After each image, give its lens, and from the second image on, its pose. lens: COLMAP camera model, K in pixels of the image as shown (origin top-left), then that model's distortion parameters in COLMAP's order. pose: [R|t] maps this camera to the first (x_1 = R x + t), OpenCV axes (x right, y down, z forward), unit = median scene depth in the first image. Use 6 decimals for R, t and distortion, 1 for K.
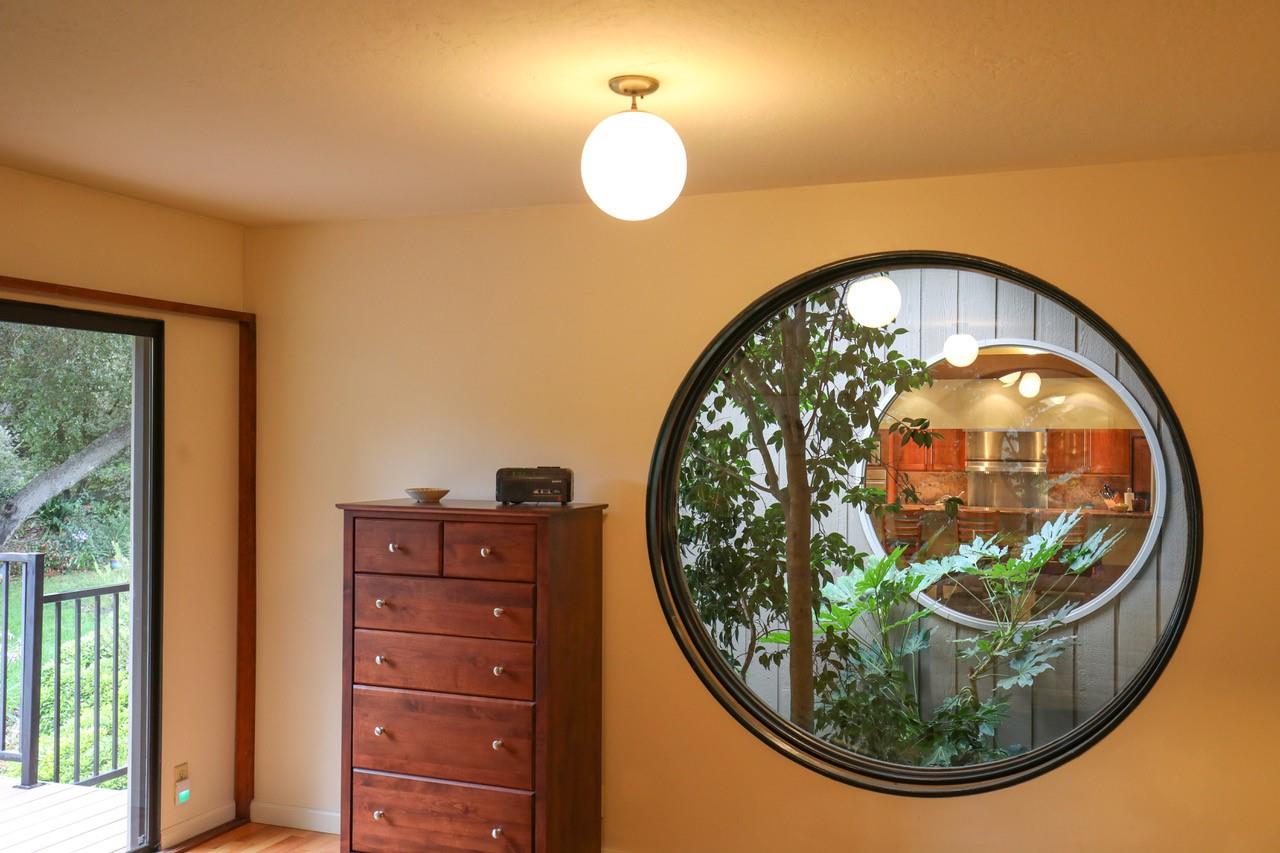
lens RADIAL K [[1222.8, 0, 636.6], [0, 1222.8, 434.8], [0, 0, 1]] dist [0.044780, -0.002451]
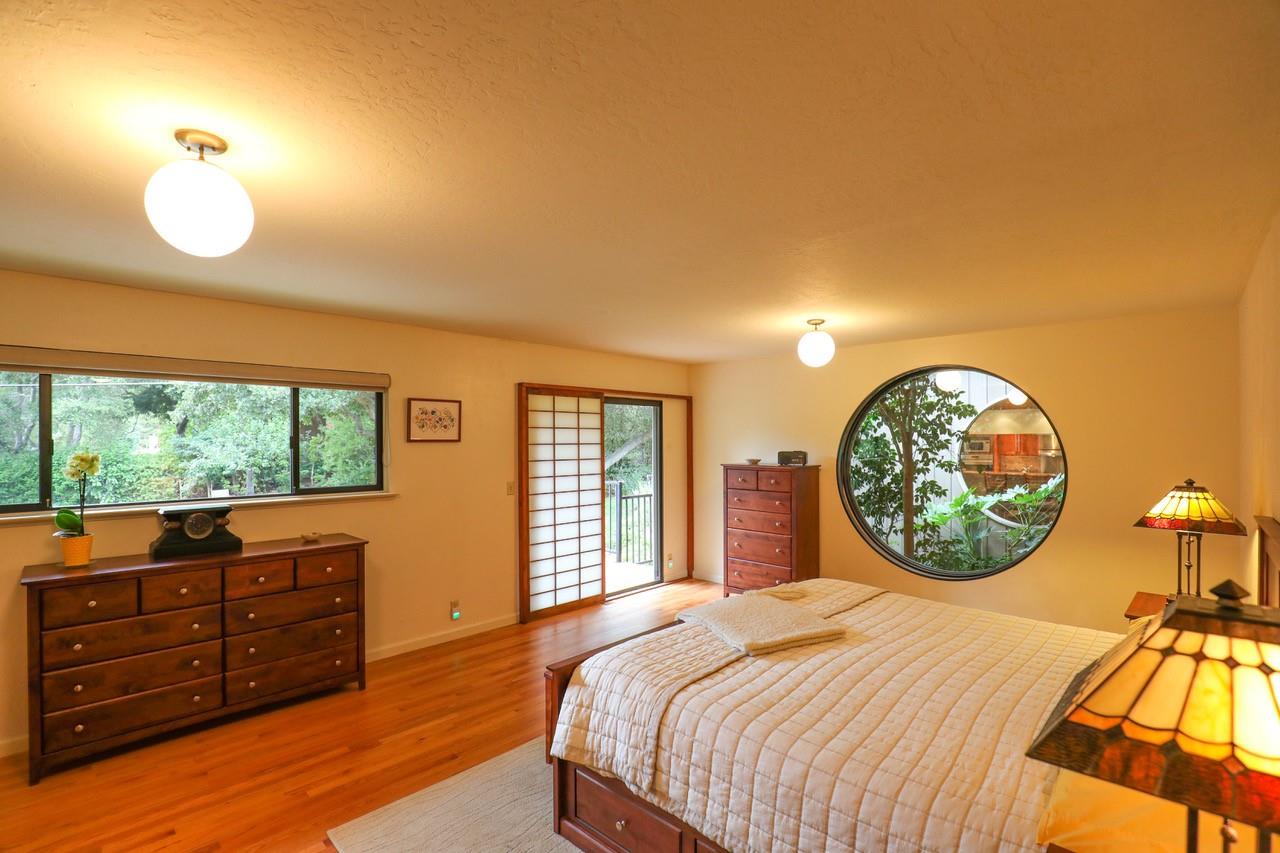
lens RADIAL K [[584.9, 0, 639.0], [0, 584.9, 437.1], [0, 0, 1]] dist [-0.038138, 0.007695]
pose [[0.927633, -0.009917, -0.373362, 0.064500], [0.008636, 0.999950, -0.005103, -0.000499], [0.373394, 0.001510, 0.927672, -0.246382]]
